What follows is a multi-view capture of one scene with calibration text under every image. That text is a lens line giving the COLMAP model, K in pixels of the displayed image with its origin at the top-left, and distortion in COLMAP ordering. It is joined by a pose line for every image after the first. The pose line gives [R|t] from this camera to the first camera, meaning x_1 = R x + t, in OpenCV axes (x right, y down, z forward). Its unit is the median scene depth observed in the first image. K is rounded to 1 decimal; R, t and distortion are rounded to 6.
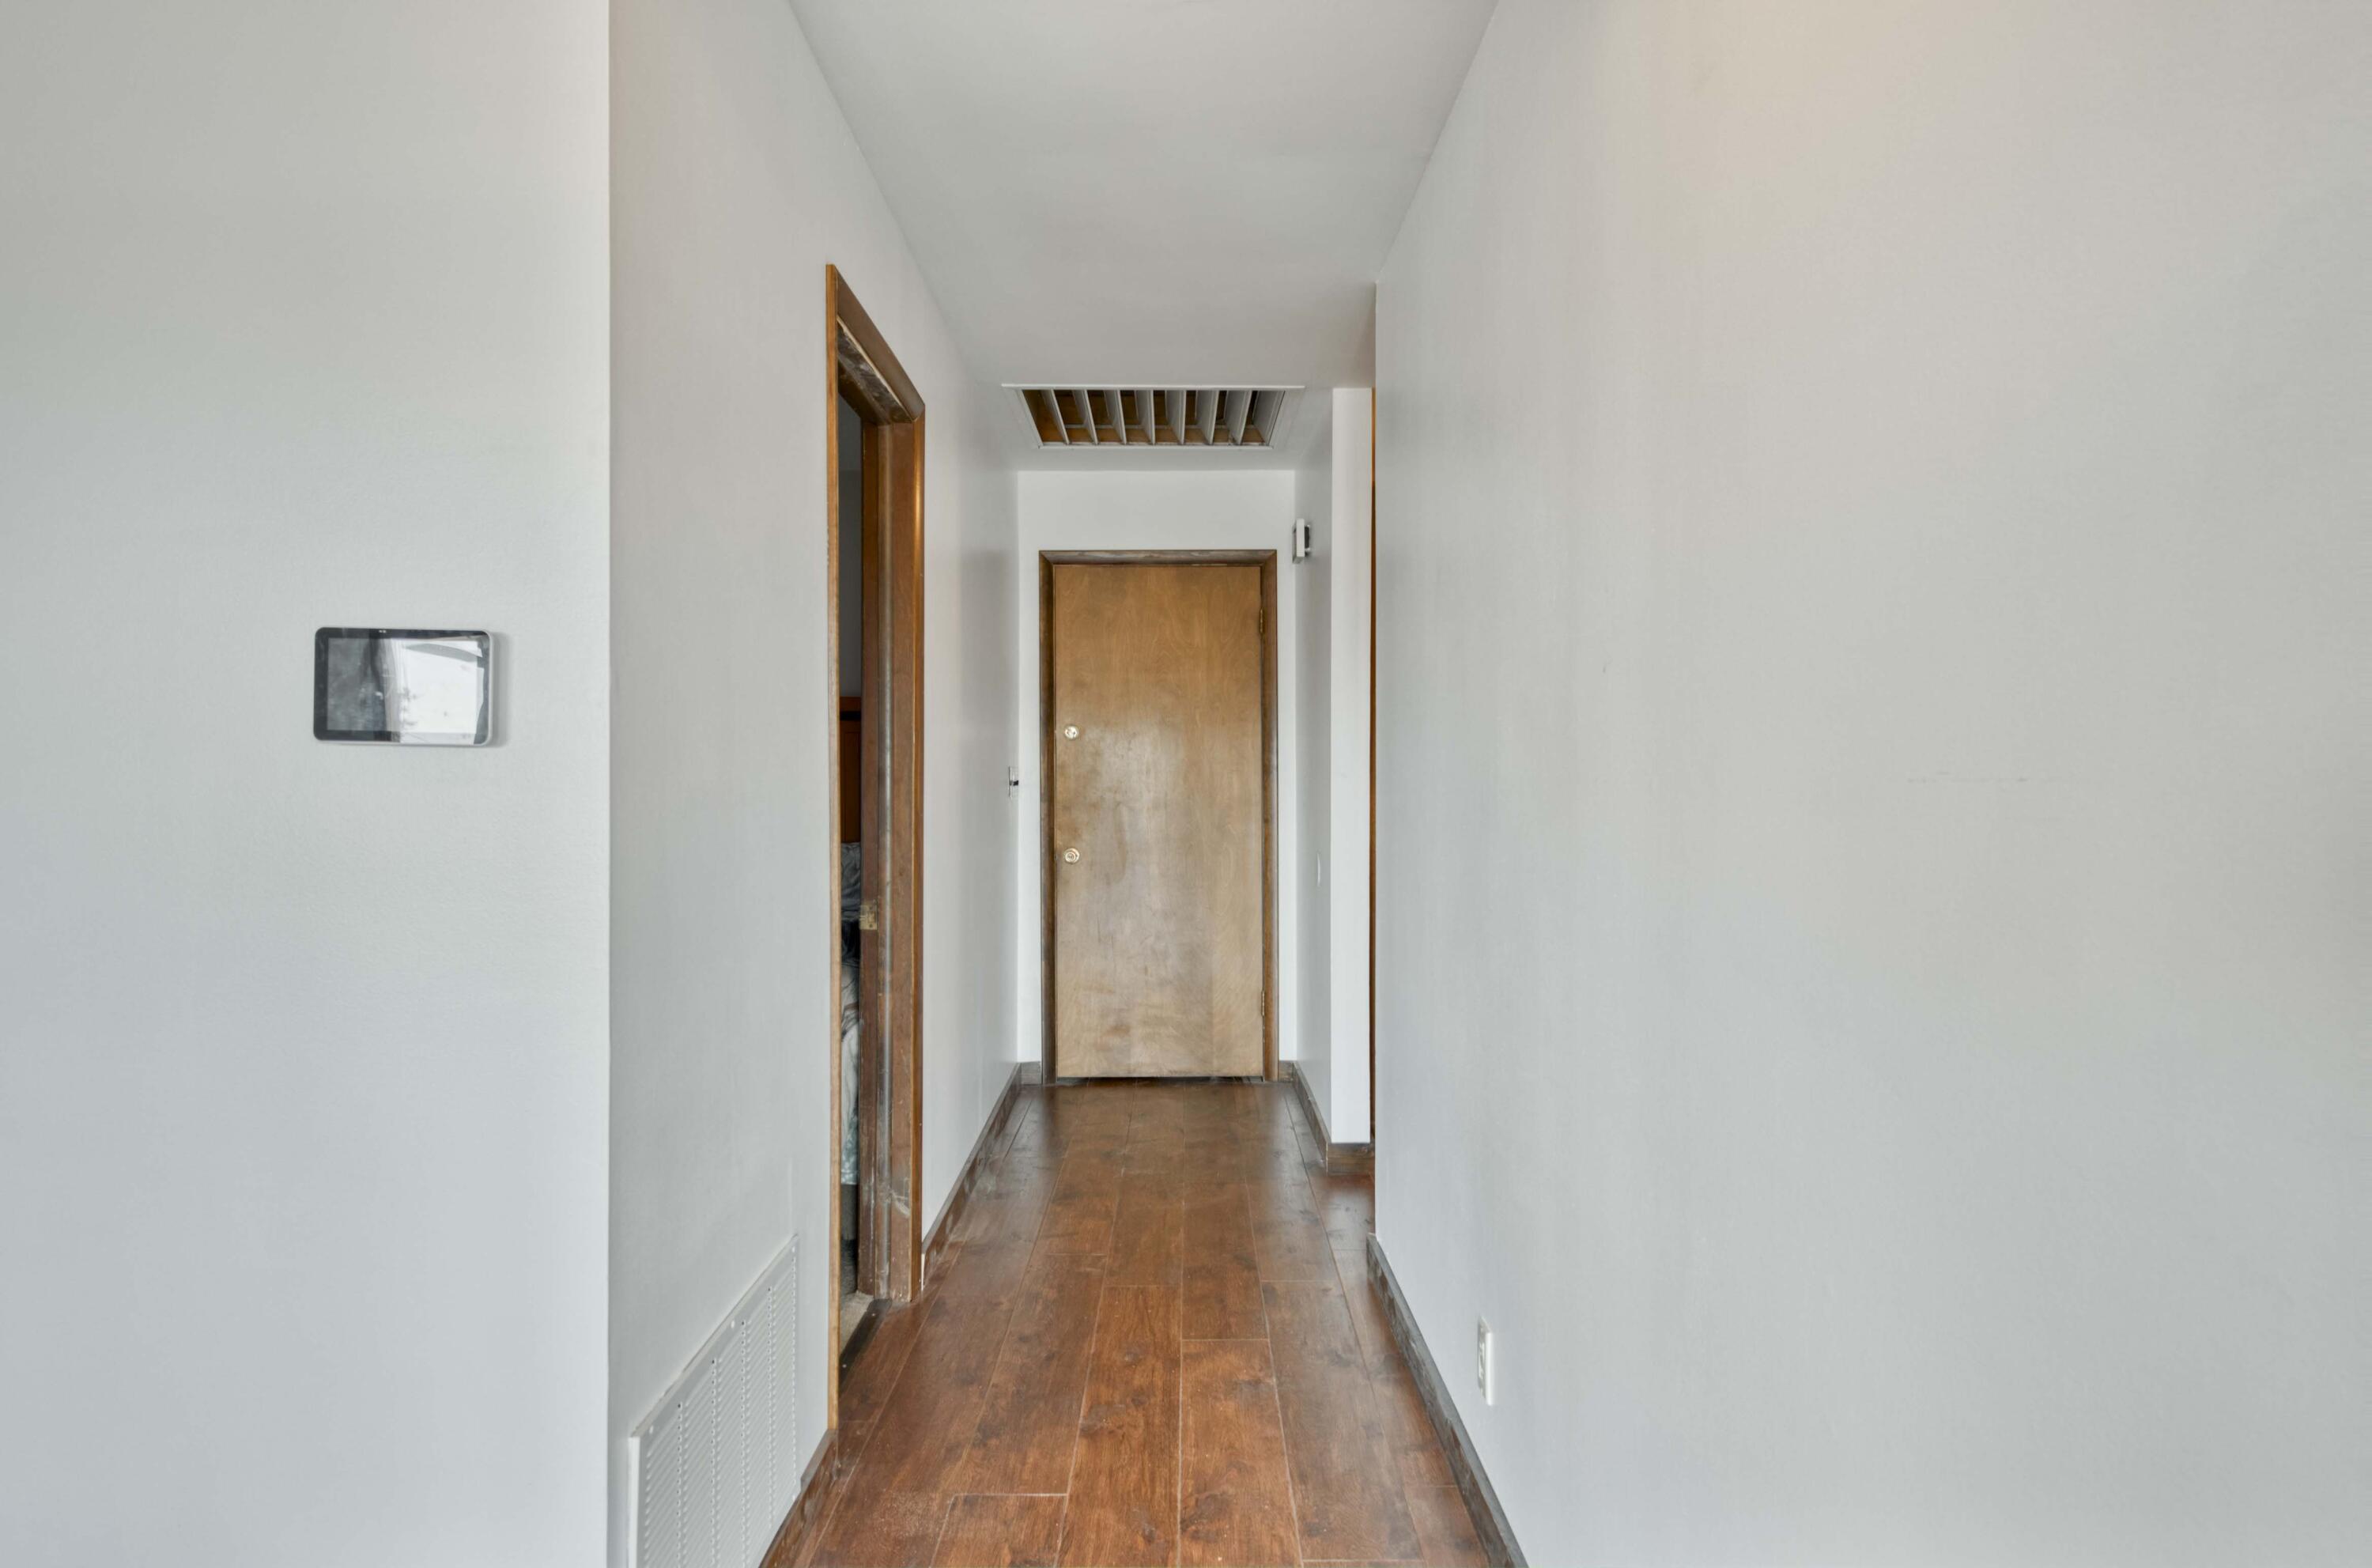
lens RADIAL K [[1437.6, 0, 1186.0], [0, 1437.6, 784.0], [0, 0, 1]] dist [0.000018, 0.000053]
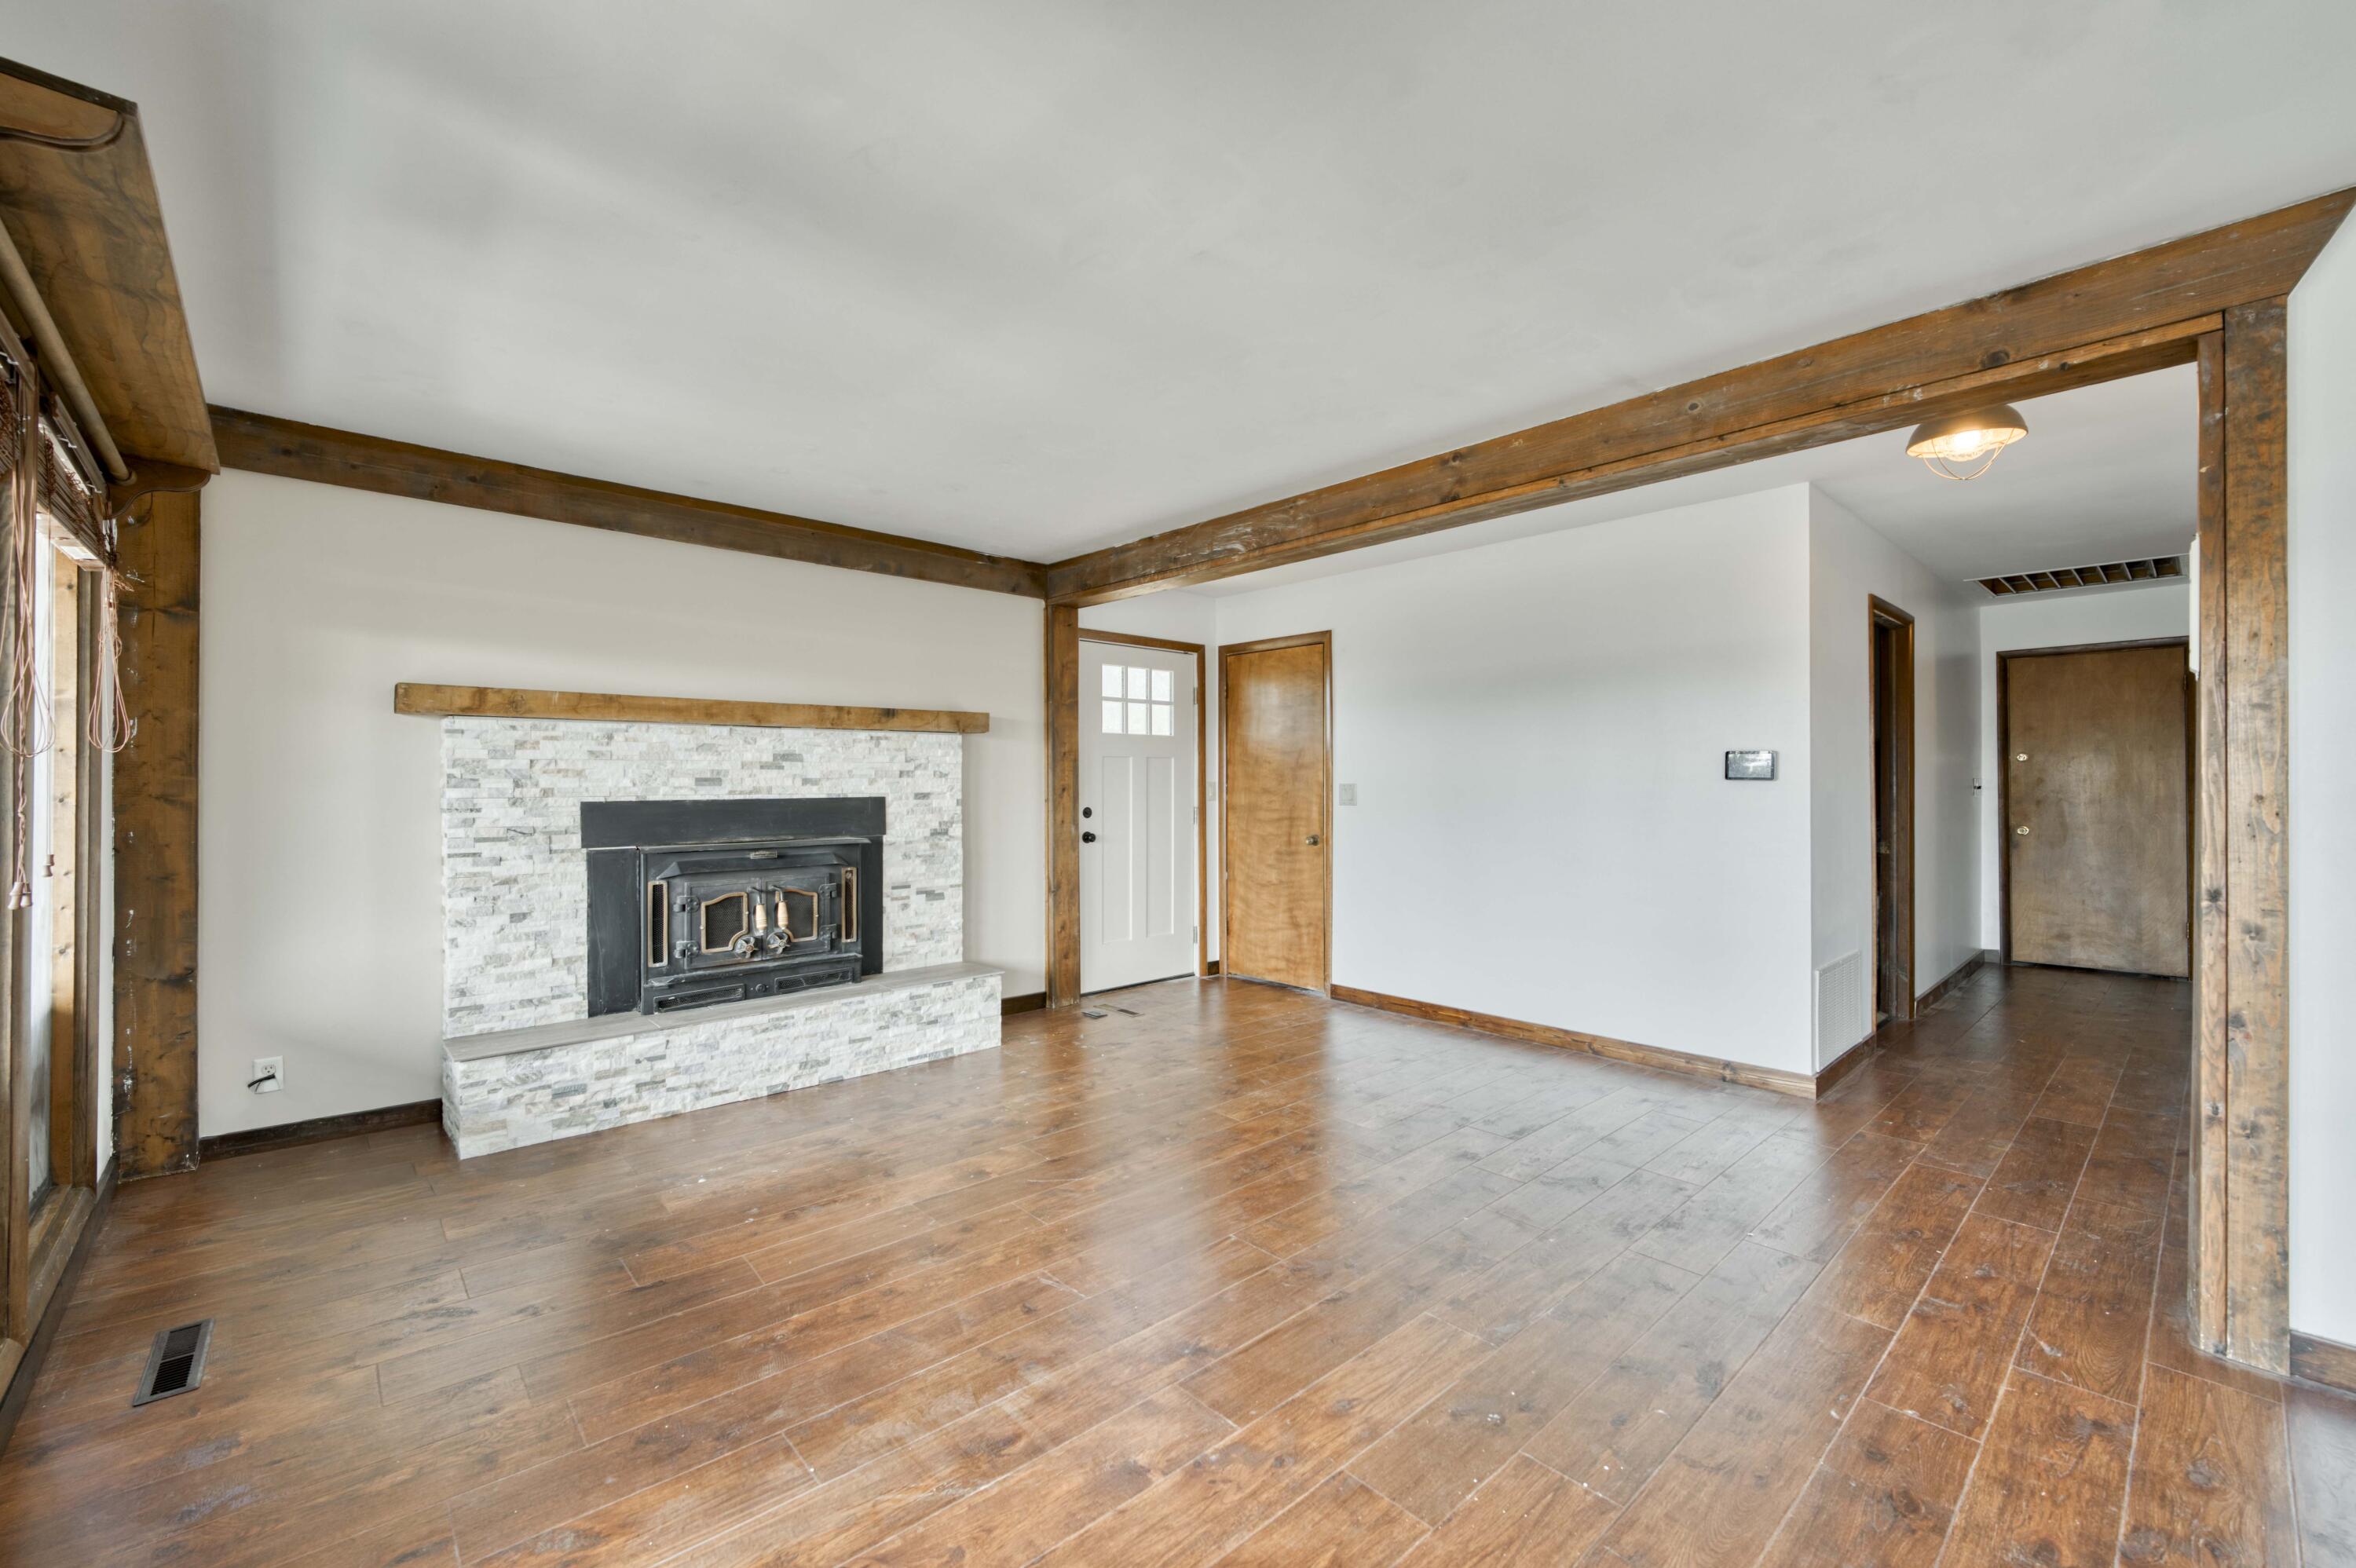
lens RADIAL K [[946.8, 0, 1178.0], [0, 946.8, 784.0], [0, 0, 1]] dist [0.001354, -0.000065]
pose [[0.669332, -0.003910, -0.742954, 0.084189], [0.002671, 0.999992, -0.002856, -0.004168], [0.742959, -0.000072, 0.669337, -0.483508]]
